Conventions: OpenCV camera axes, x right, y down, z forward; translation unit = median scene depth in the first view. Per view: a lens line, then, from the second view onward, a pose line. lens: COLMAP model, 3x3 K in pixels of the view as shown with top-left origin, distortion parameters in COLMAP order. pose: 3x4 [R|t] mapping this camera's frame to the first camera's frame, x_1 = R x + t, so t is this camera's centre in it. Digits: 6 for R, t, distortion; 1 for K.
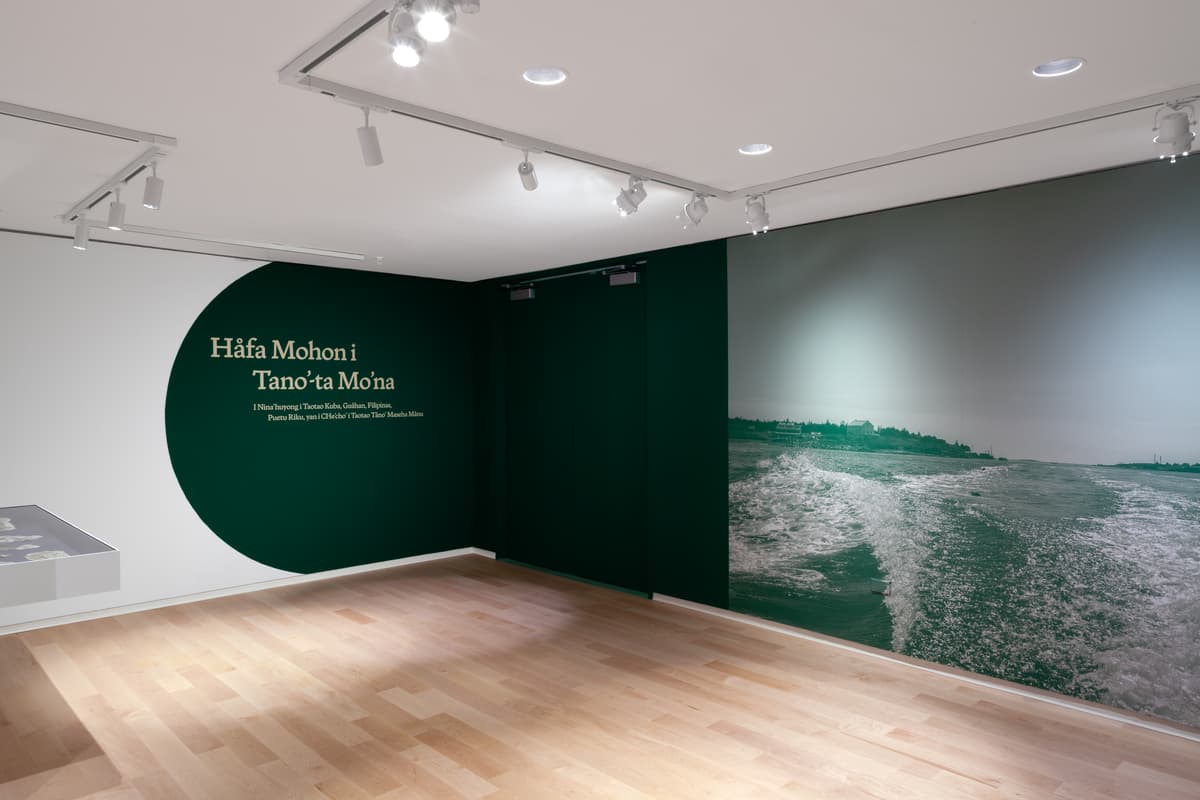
lens RADIAL K [[799.6, 0, 599.4], [0, 799.6, 401.8], [0, 0, 1]] dist [0.004997, -0.002814]
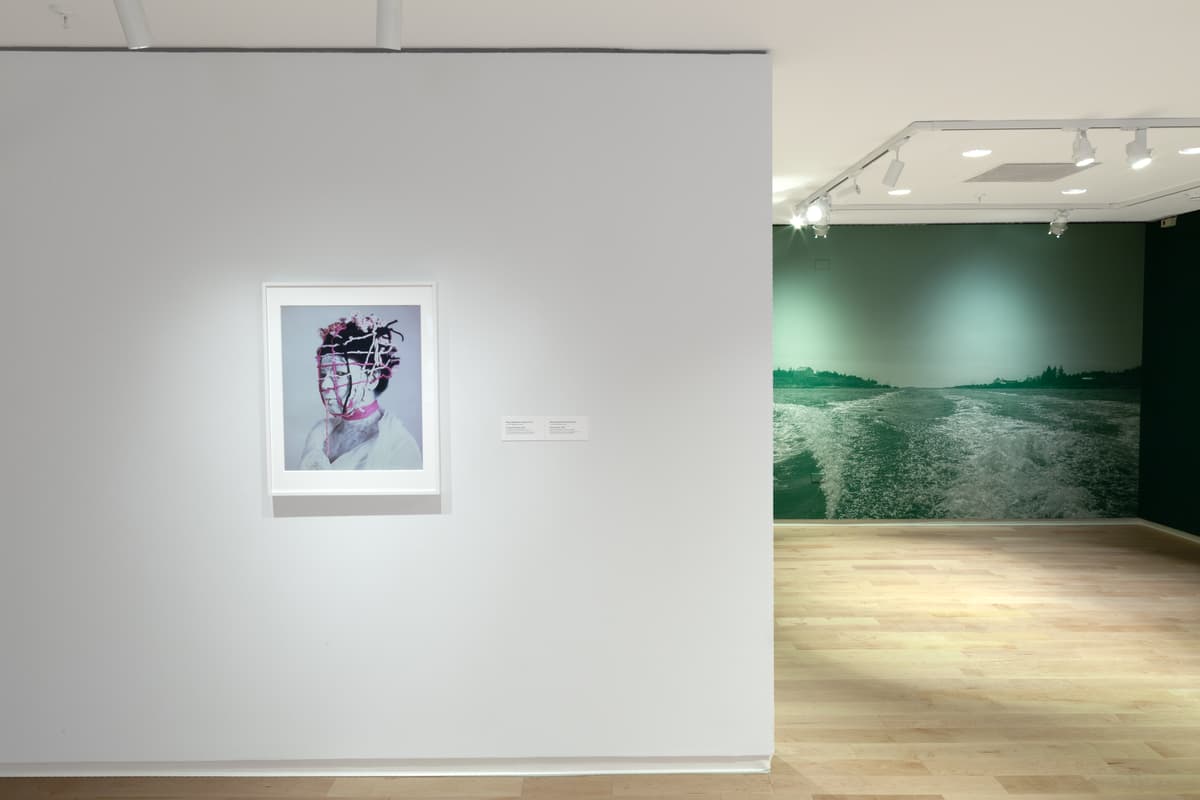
lens RADIAL K [[799.6, 0, 598.9], [0, 799.6, 395.8], [0, 0, 1]] dist [0.004997, -0.002814]
pose [[0.680494, -0.037261, 0.731805, -1.099921], [0.012569, 0.999153, 0.039185, 0.015181], [-0.732645, -0.017468, 0.680386, 0.309122]]
